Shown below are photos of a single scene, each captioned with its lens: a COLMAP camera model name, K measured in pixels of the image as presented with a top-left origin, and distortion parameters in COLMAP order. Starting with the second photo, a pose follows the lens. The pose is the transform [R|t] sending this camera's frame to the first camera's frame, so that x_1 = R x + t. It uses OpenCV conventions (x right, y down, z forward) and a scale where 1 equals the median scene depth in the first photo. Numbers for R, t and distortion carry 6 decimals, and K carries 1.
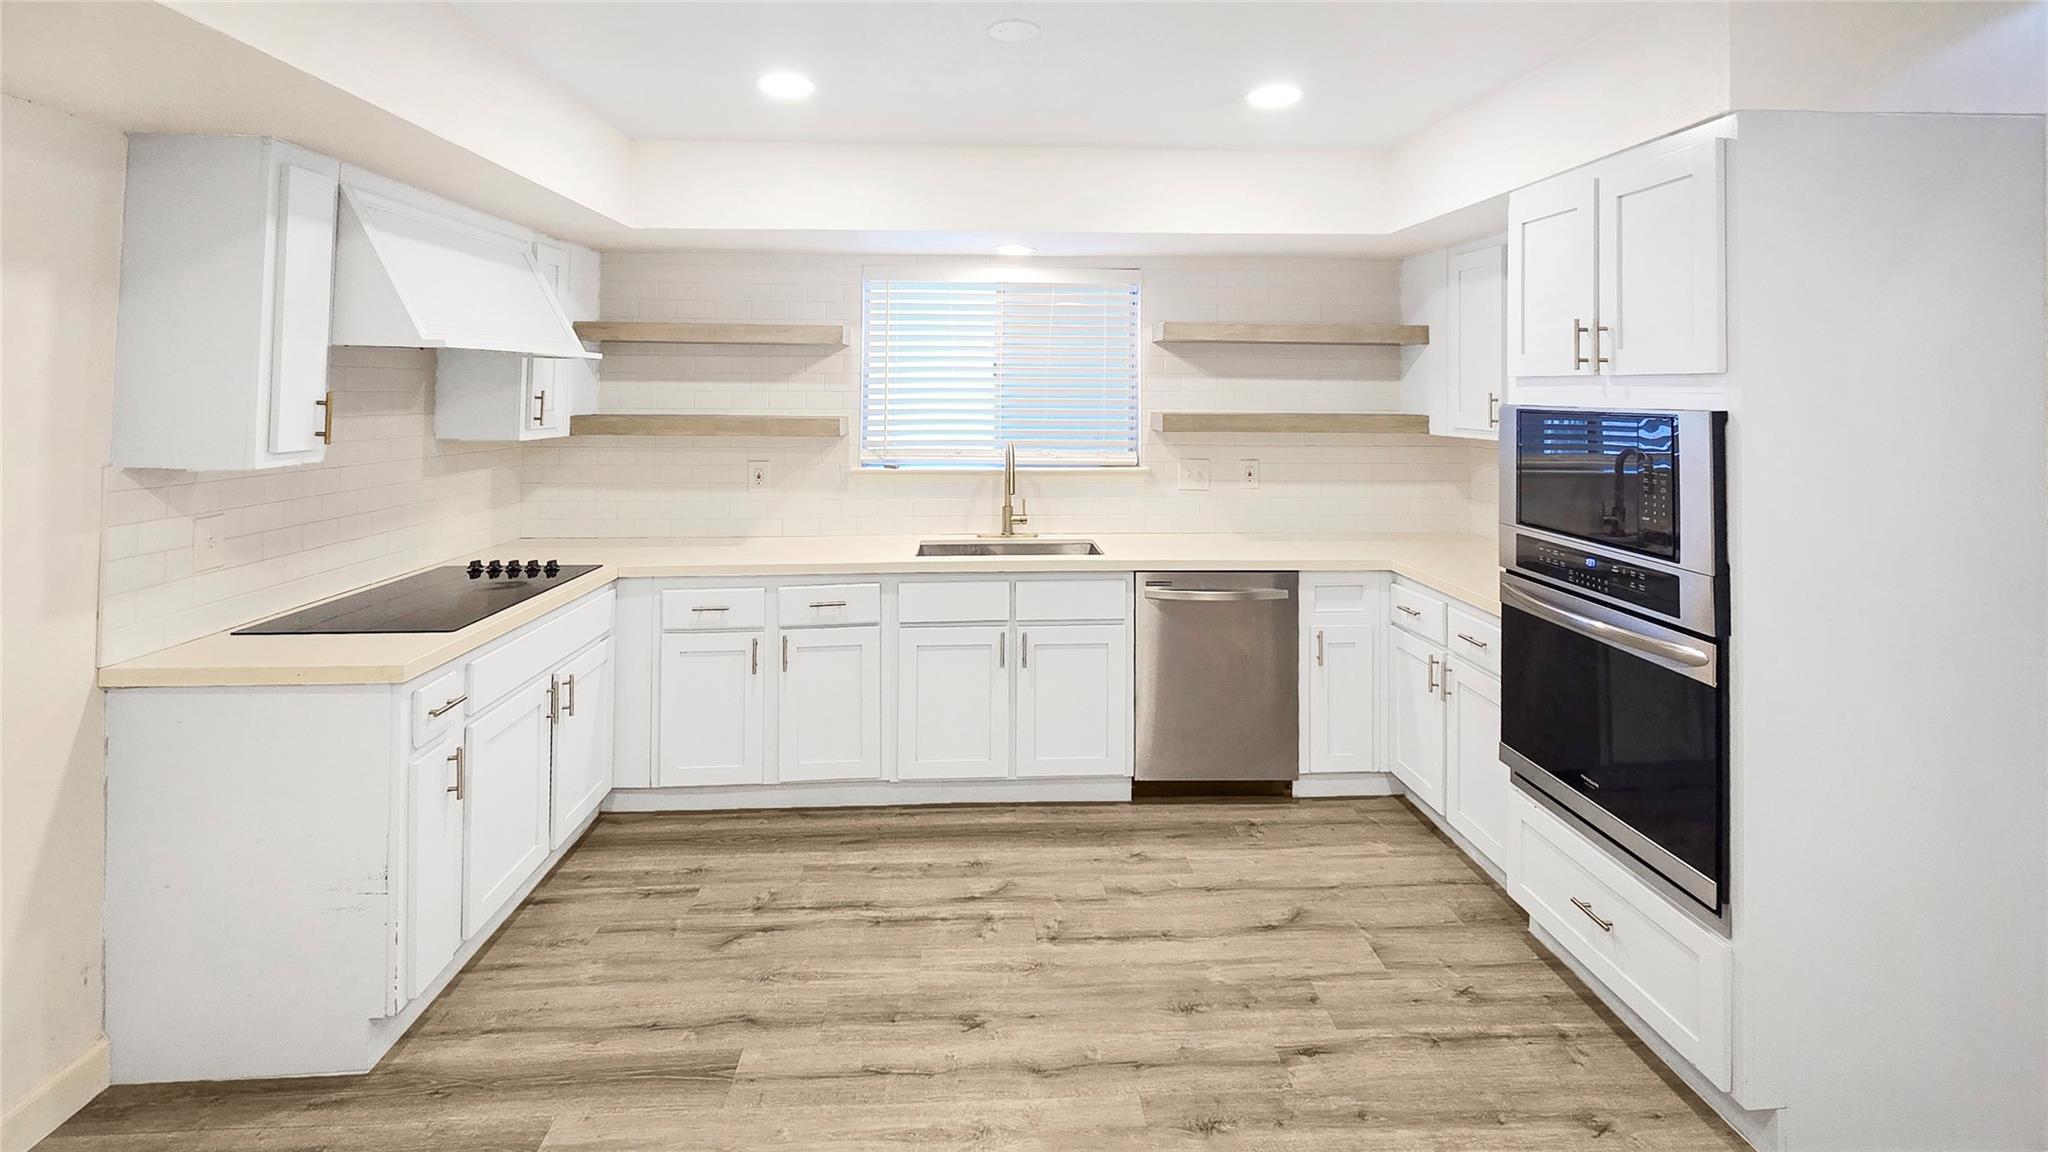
lens RADIAL K [[932.5, 0, 1024.0], [0, 932.5, 576.0], [0, 0, 1]] dist [-0.001483, -0.000233]
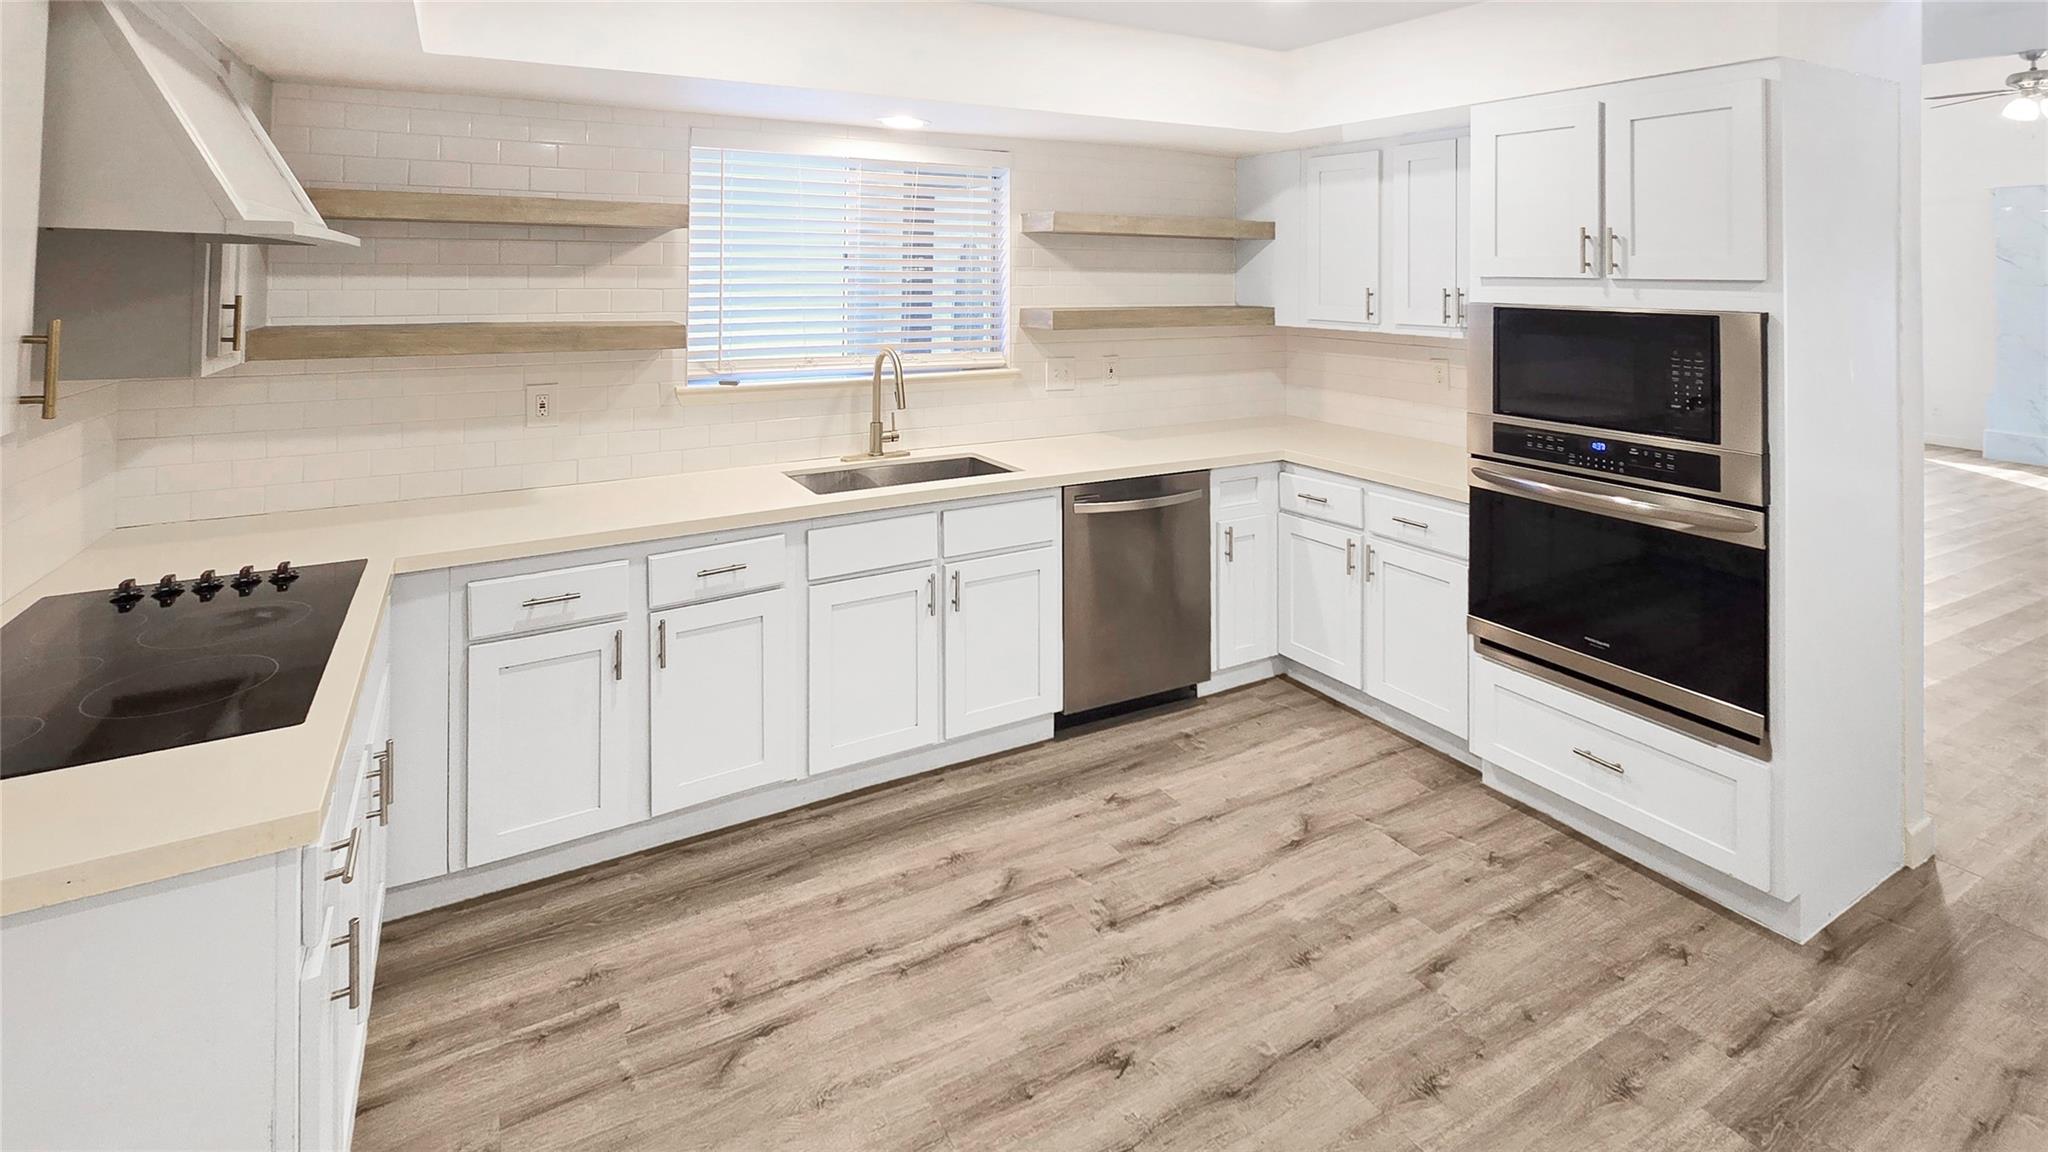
lens RADIAL K [[957.0, 0, 1018.6], [0, 957.0, 445.7], [0, 0, 1]] dist [0.000208, -0.000366]
pose [[0.890742, -0.081696, 0.447107, -0.357197], [0.088167, 0.996085, 0.006356, -0.058015], [-0.445876, 0.033759, 0.894458, 0.203093]]
